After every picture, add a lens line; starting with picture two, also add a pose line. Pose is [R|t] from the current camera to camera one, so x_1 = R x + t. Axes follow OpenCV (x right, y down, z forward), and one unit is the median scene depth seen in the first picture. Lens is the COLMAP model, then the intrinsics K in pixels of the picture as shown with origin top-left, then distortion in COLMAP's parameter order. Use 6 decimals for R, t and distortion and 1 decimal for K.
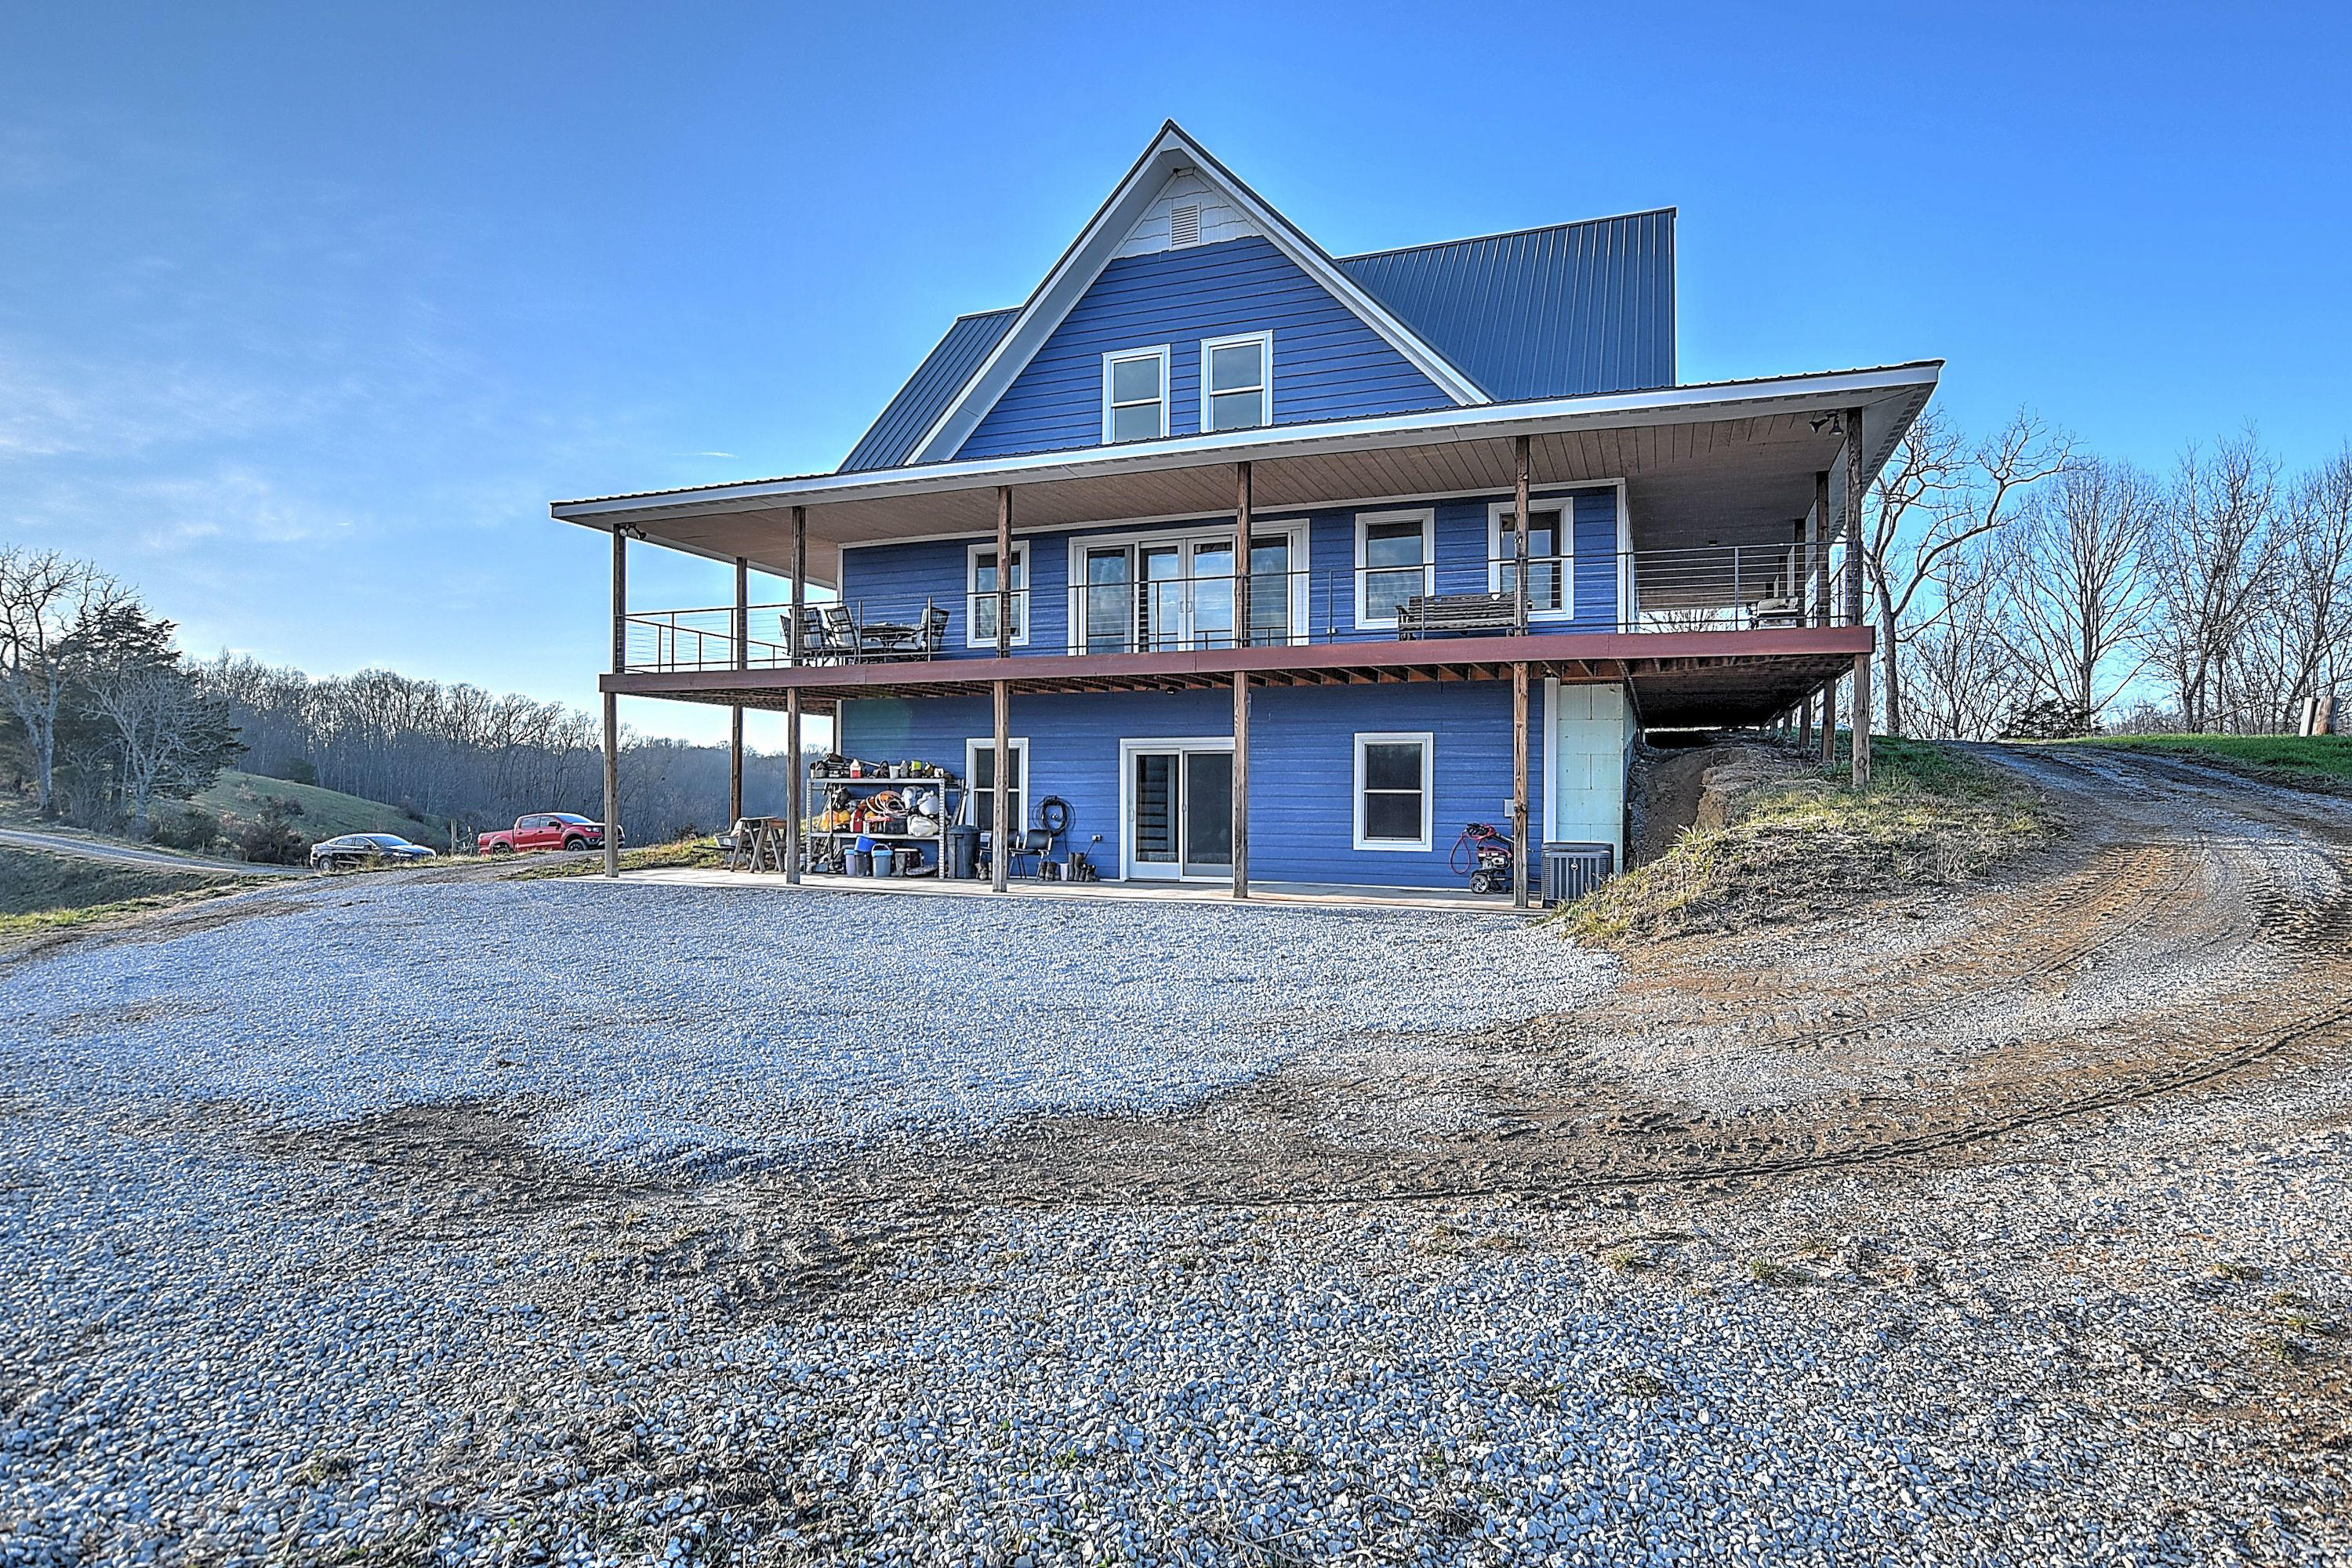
lens RADIAL K [[1121.0, 0, 1153.6], [0, 1121.0, 784.4], [0, 0, 1]] dist [-0.022533, 0.000188]
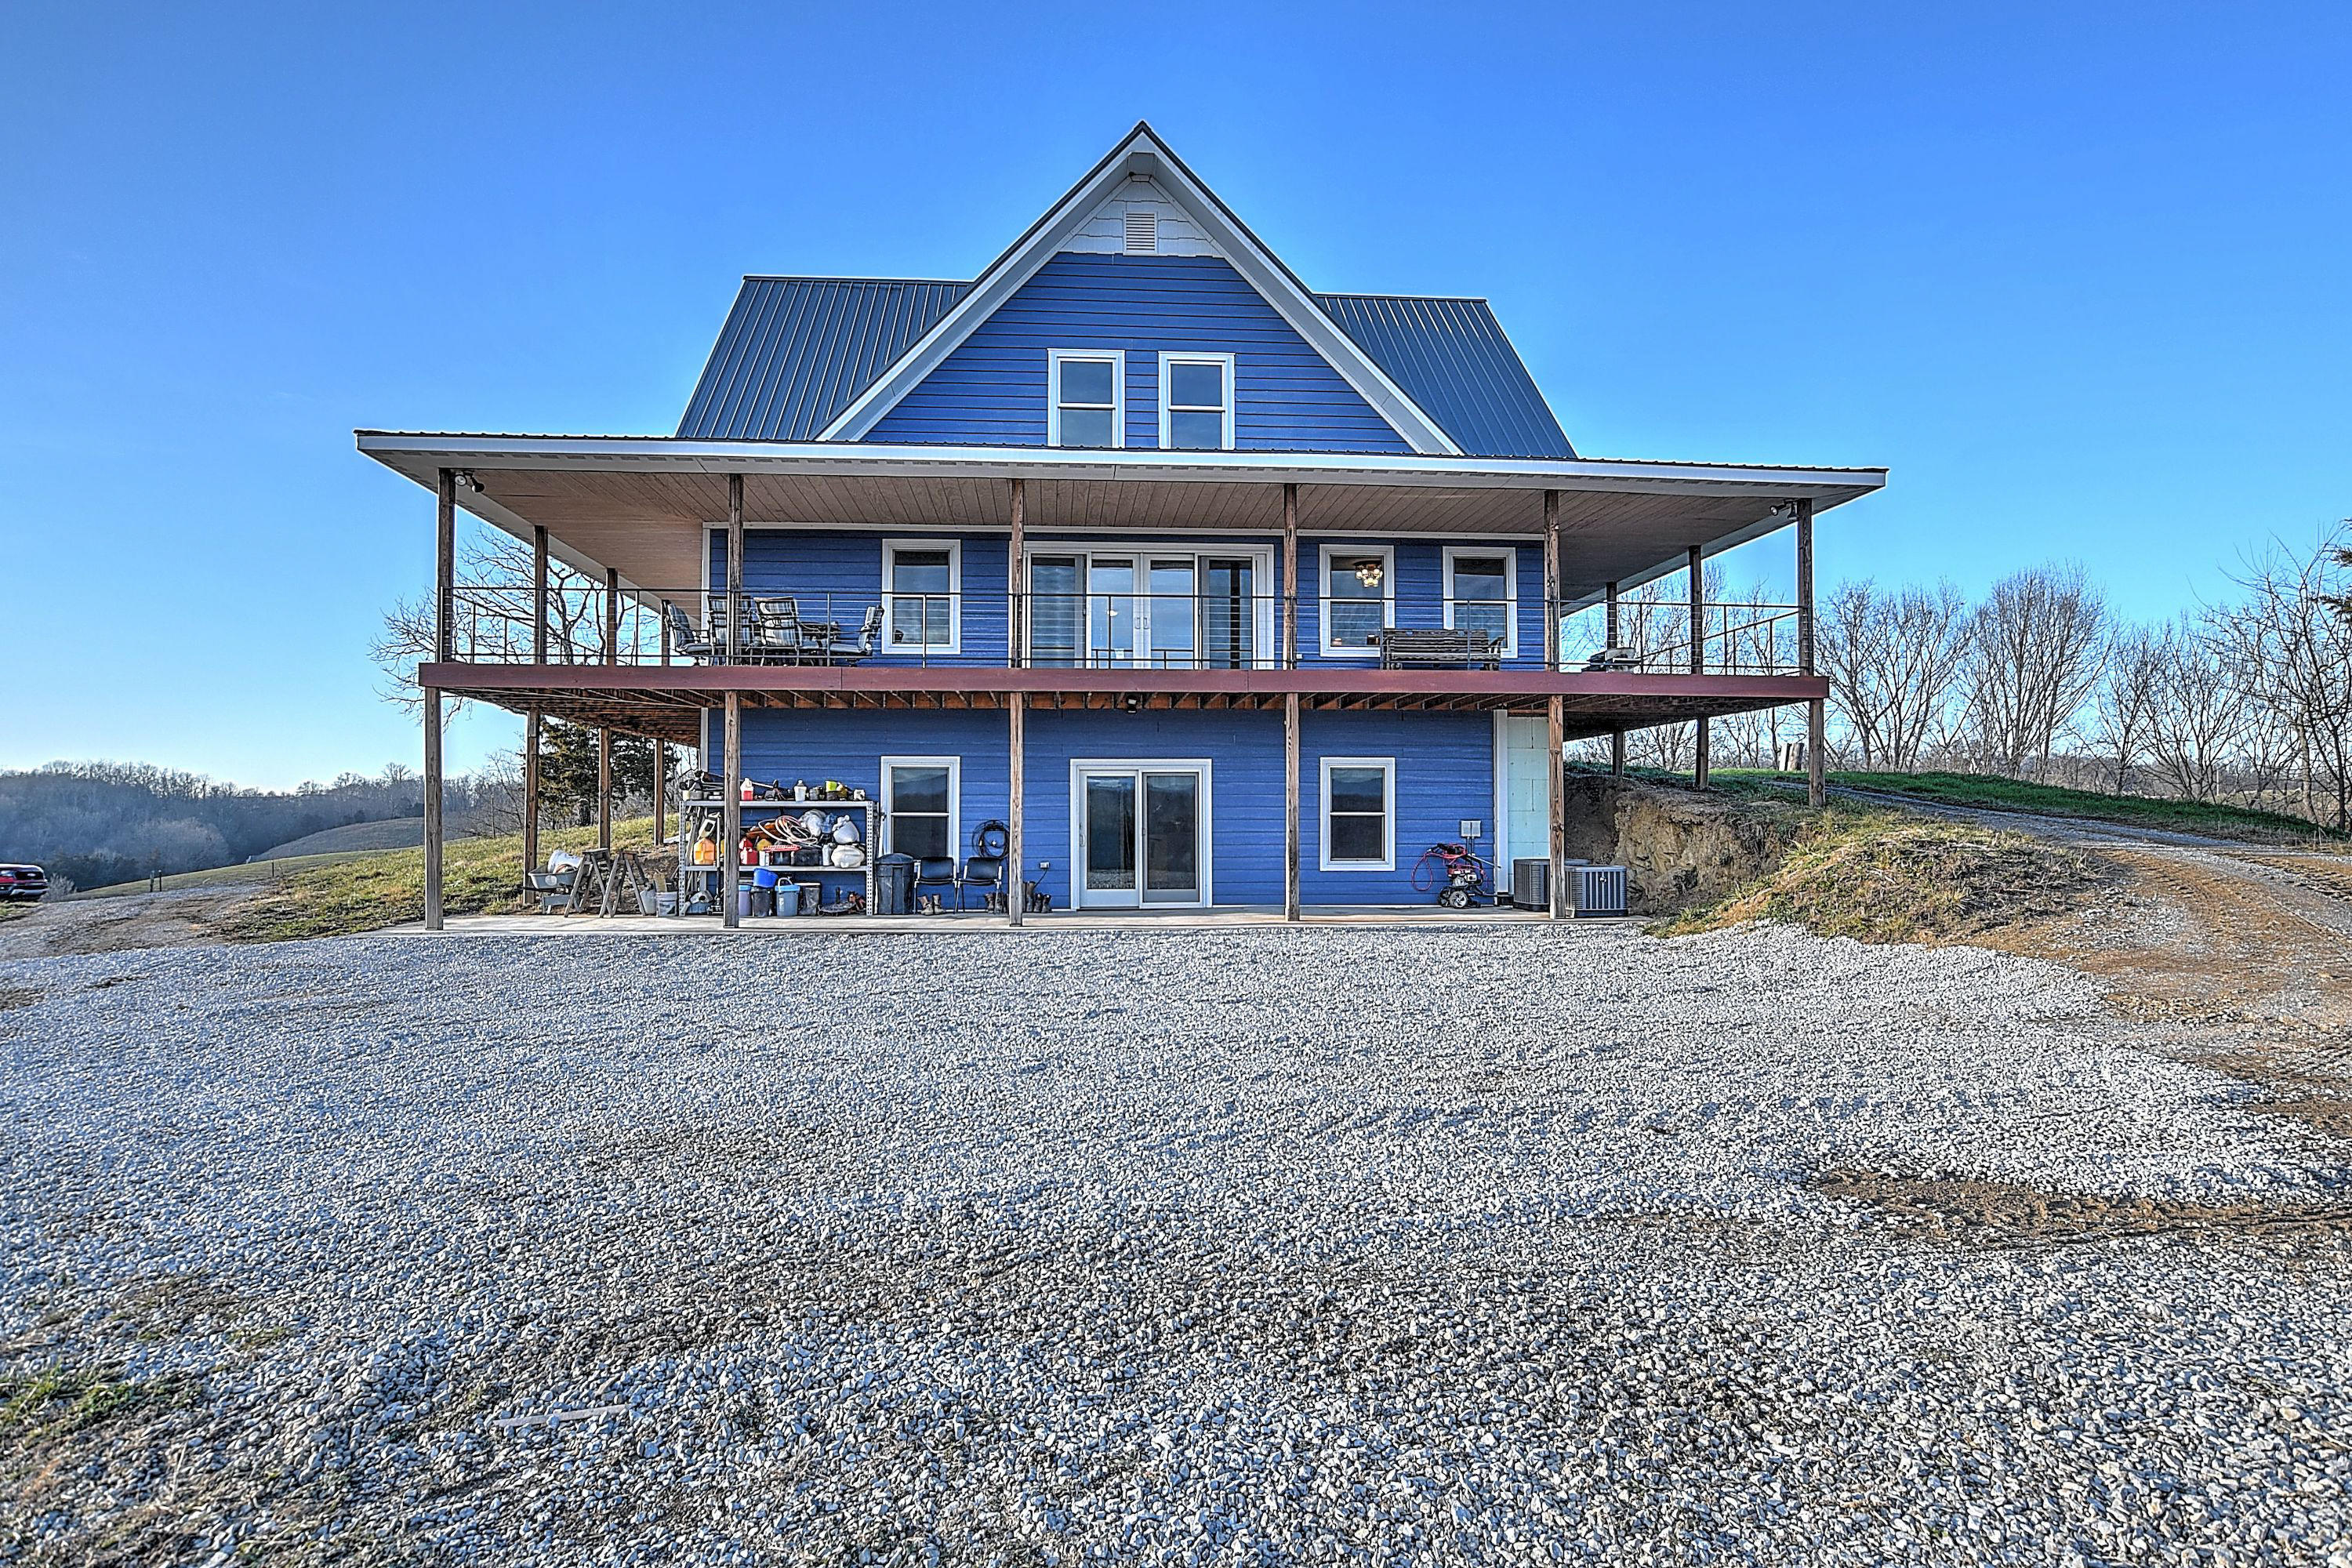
lens RADIAL K [[1121.0, 0, 1167.8], [0, 1121.0, 793.5], [0, 0, 1]] dist [-0.022533, 0.000188]
pose [[0.918546, 0.004350, 0.395290, -0.342000], [0.001632, 0.999889, -0.014797, 0.002216], [-0.395311, 0.014237, 0.918437, 0.109352]]
